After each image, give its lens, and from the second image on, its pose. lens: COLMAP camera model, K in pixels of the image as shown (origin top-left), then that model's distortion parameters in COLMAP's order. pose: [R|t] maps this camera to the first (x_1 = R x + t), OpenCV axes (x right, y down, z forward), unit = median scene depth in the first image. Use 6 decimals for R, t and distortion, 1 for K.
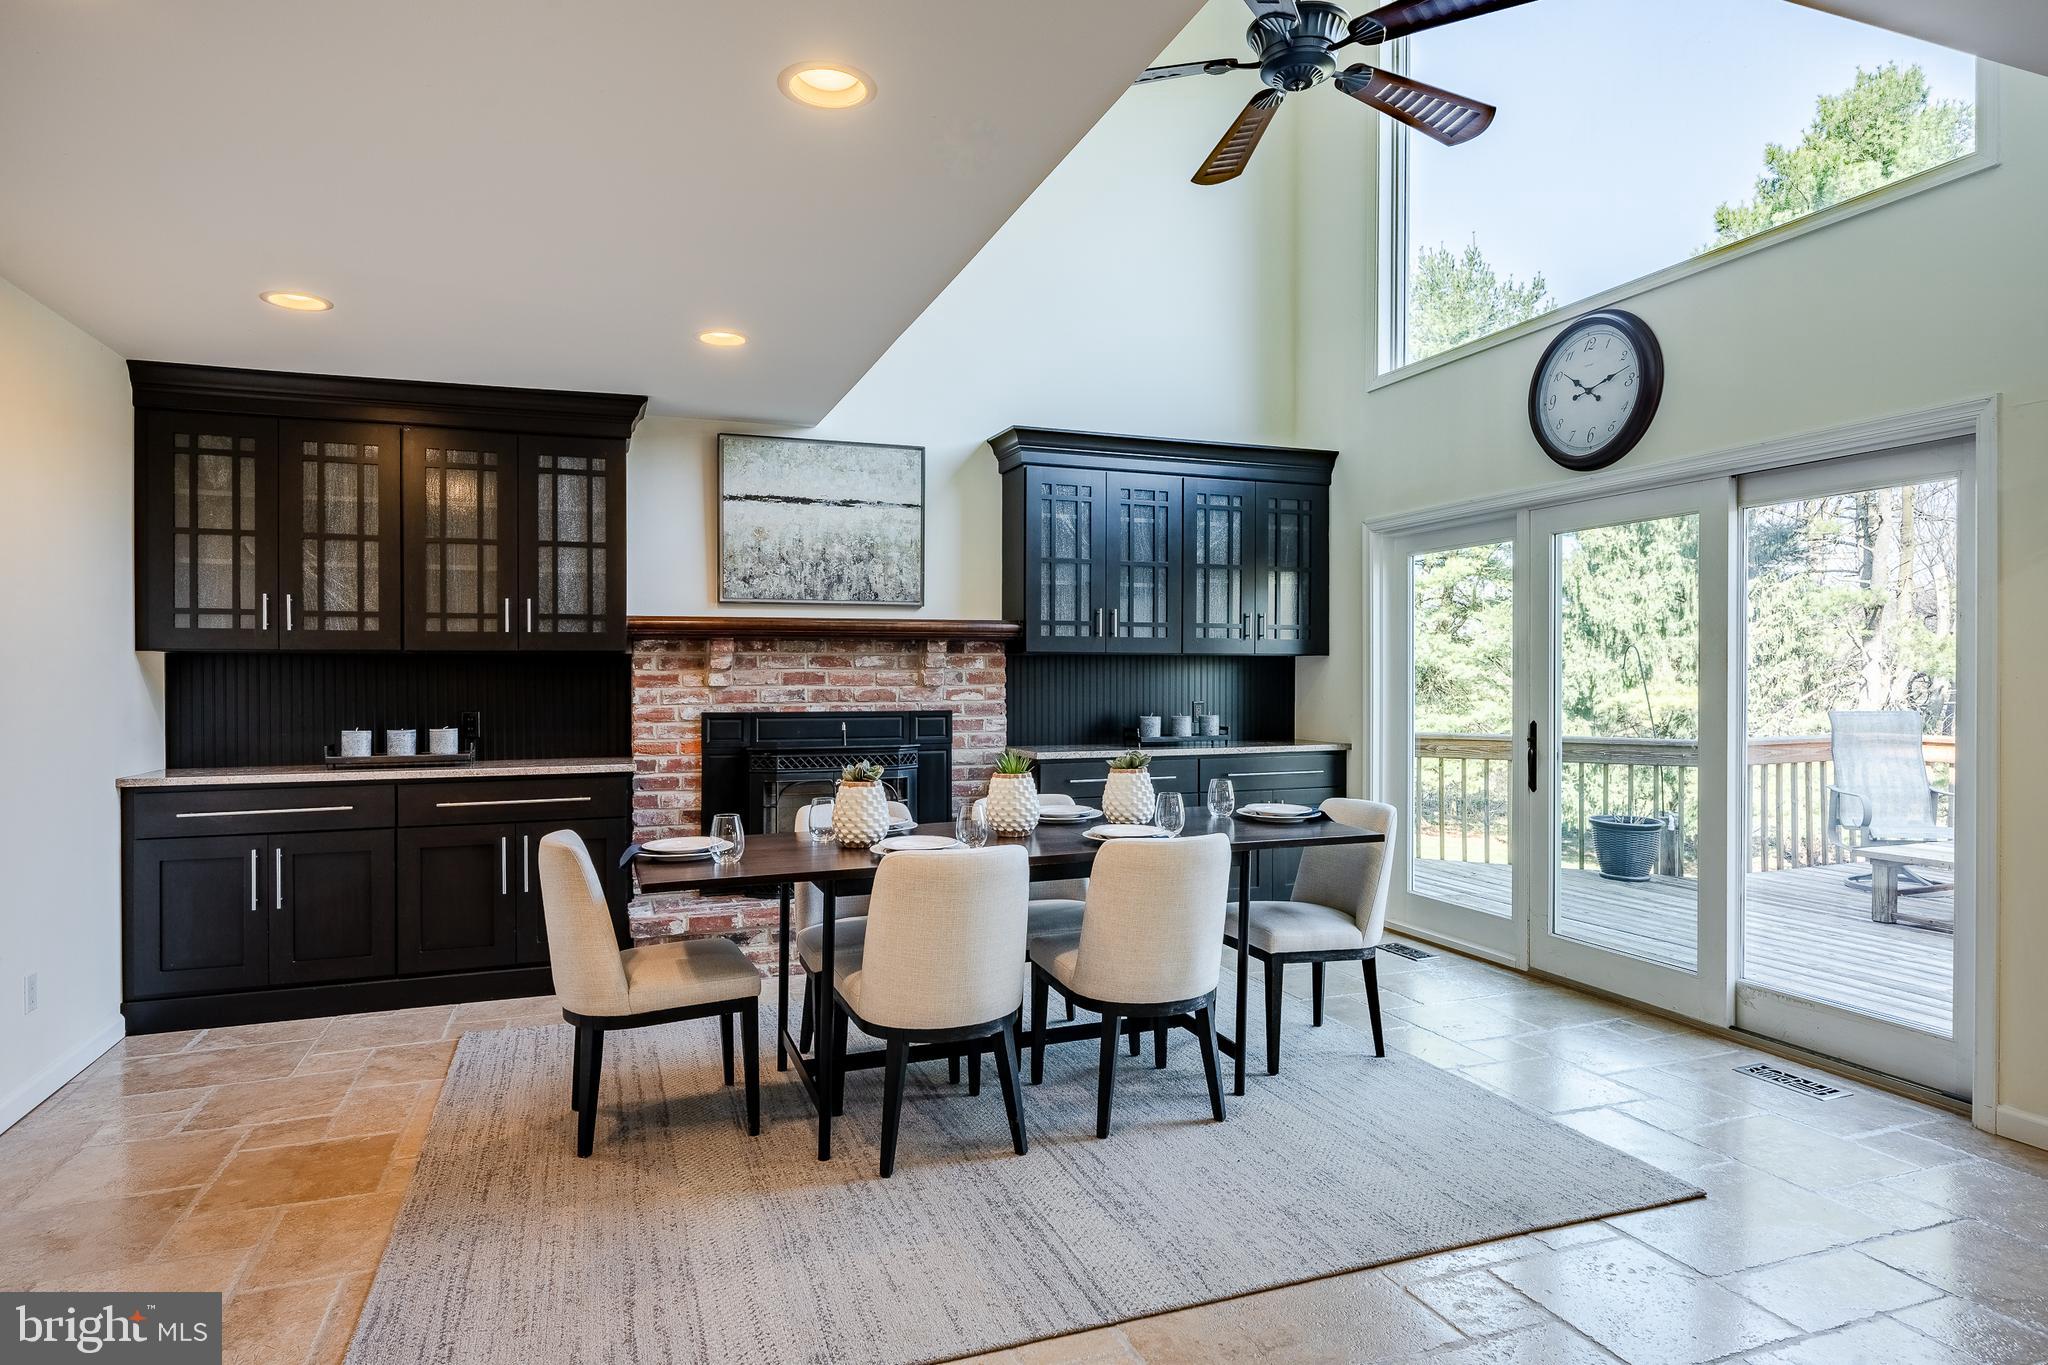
lens RADIAL K [[1137.8, 0, 1013.0], [0, 1137.8, 674.5], [0, 0, 1]] dist [-0.001561, 0.000653]
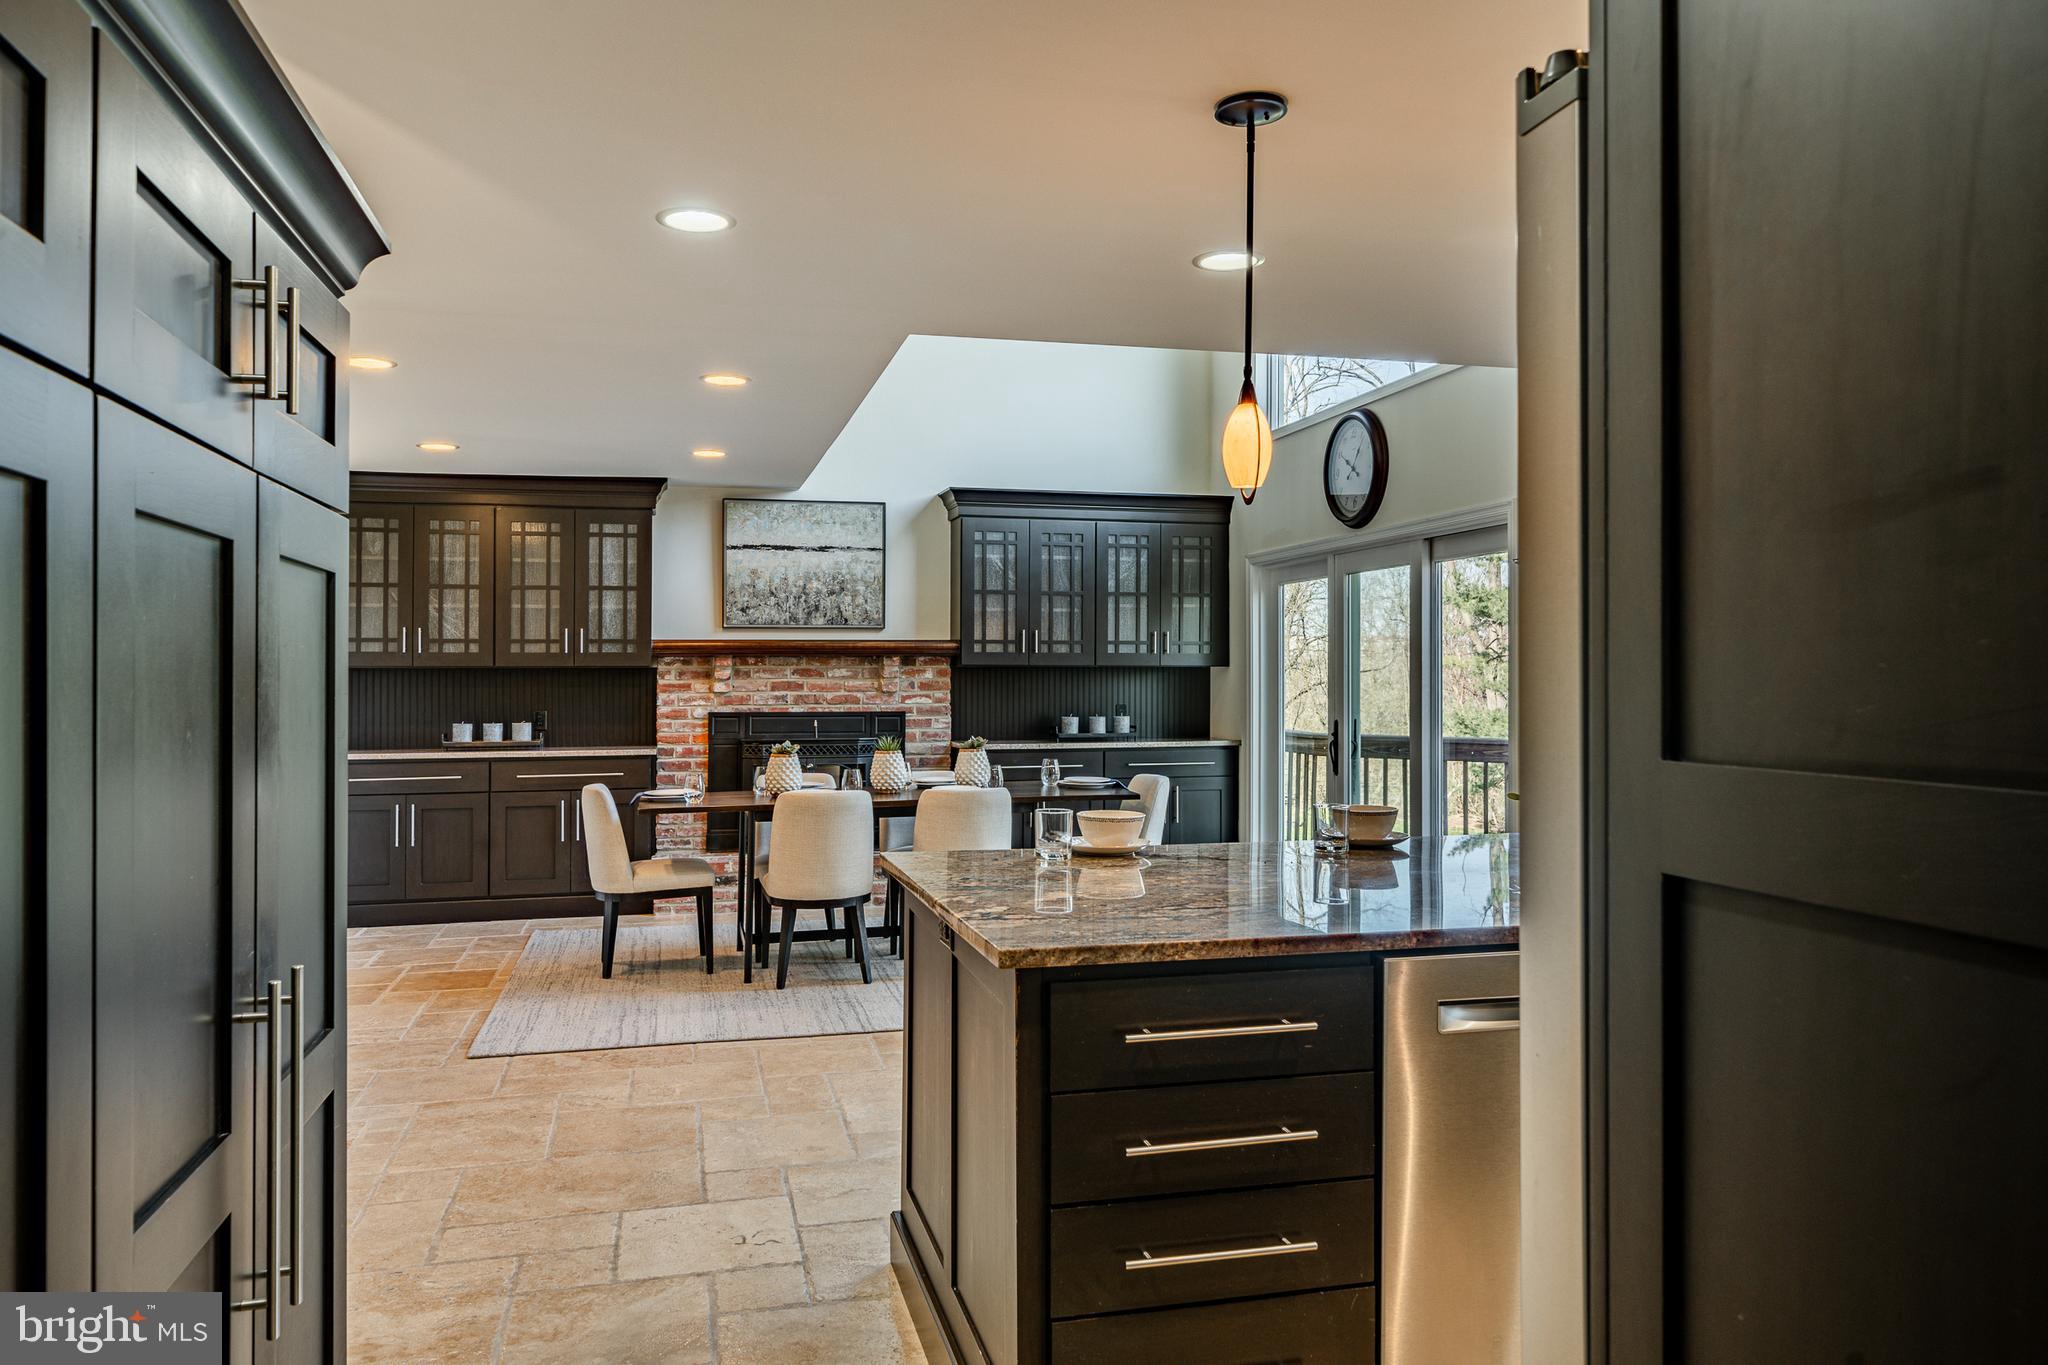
lens RADIAL K [[1395.4, 0, 1018.4], [0, 1395.4, 637.7], [0, 0, 1]] dist [-0.003376, -0.000397]
pose [[0.993948, -0.003477, -0.109792, 0.252841], [0.000453, 0.999620, -0.027555, -0.007747], [0.109846, 0.027338, 0.993573, -0.548806]]
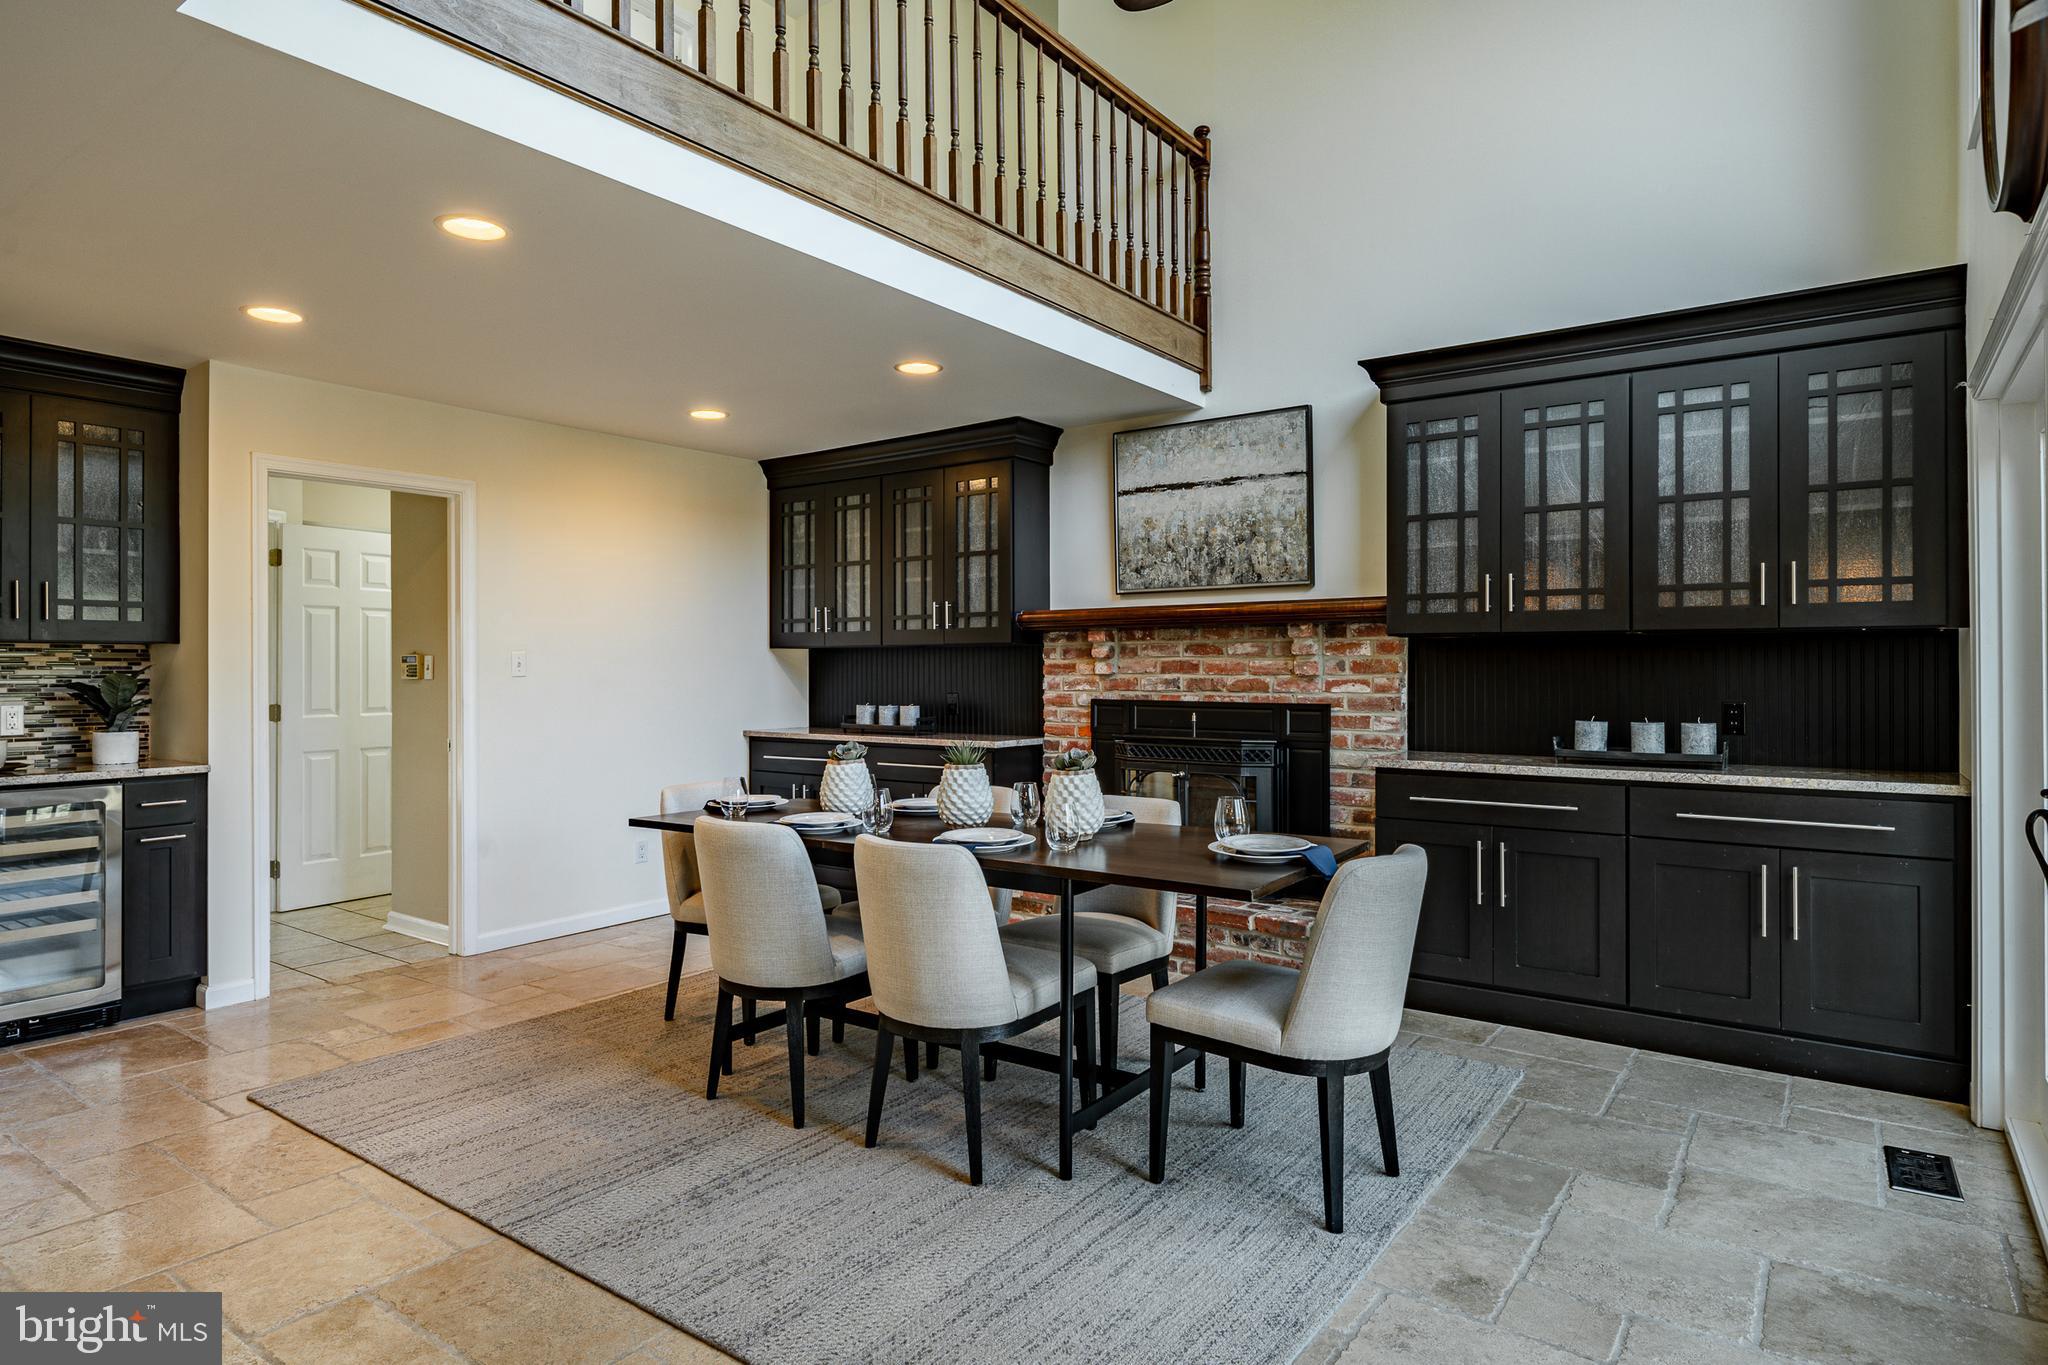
lens RADIAL K [[1137.8, 0, 1010.2], [0, 1137.8, 655.1], [0, 0, 1]] dist [-0.001561, 0.000653]
pose [[0.554790, -0.009975, -0.831931, 0.557099], [-0.001013, 0.999919, -0.012664, 0.005923], [0.831990, 0.007869, 0.554735, 0.337884]]
